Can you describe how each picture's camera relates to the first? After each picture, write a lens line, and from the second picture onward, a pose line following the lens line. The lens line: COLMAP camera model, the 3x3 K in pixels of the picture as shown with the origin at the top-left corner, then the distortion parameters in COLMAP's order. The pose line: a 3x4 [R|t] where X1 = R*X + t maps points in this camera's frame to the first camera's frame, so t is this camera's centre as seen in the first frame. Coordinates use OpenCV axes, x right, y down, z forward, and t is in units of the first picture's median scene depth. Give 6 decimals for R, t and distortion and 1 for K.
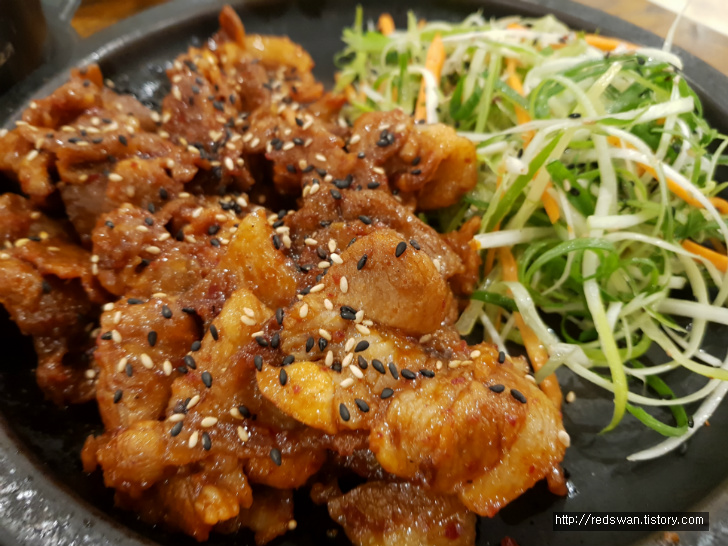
lens RADIAL K [[600.6, 0, 364.0], [0, 600.6, 273.0], [0, 0, 1]] dist [-0.001085, -0.002361]
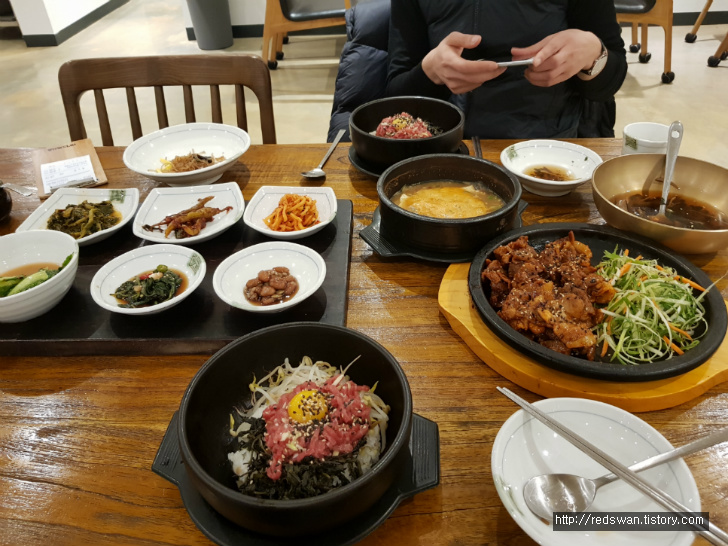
lens RADIAL K [[600.6, 0, 364.0], [0, 600.6, 273.0], [0, 0, 1]] dist [-0.001085, -0.002361]
pose [[0.790100, 0.345879, -0.506073, 0.820266], [-0.449500, 0.888246, -0.094699, 0.764256], [0.416763, 0.302302, 0.857276, -2.957924]]
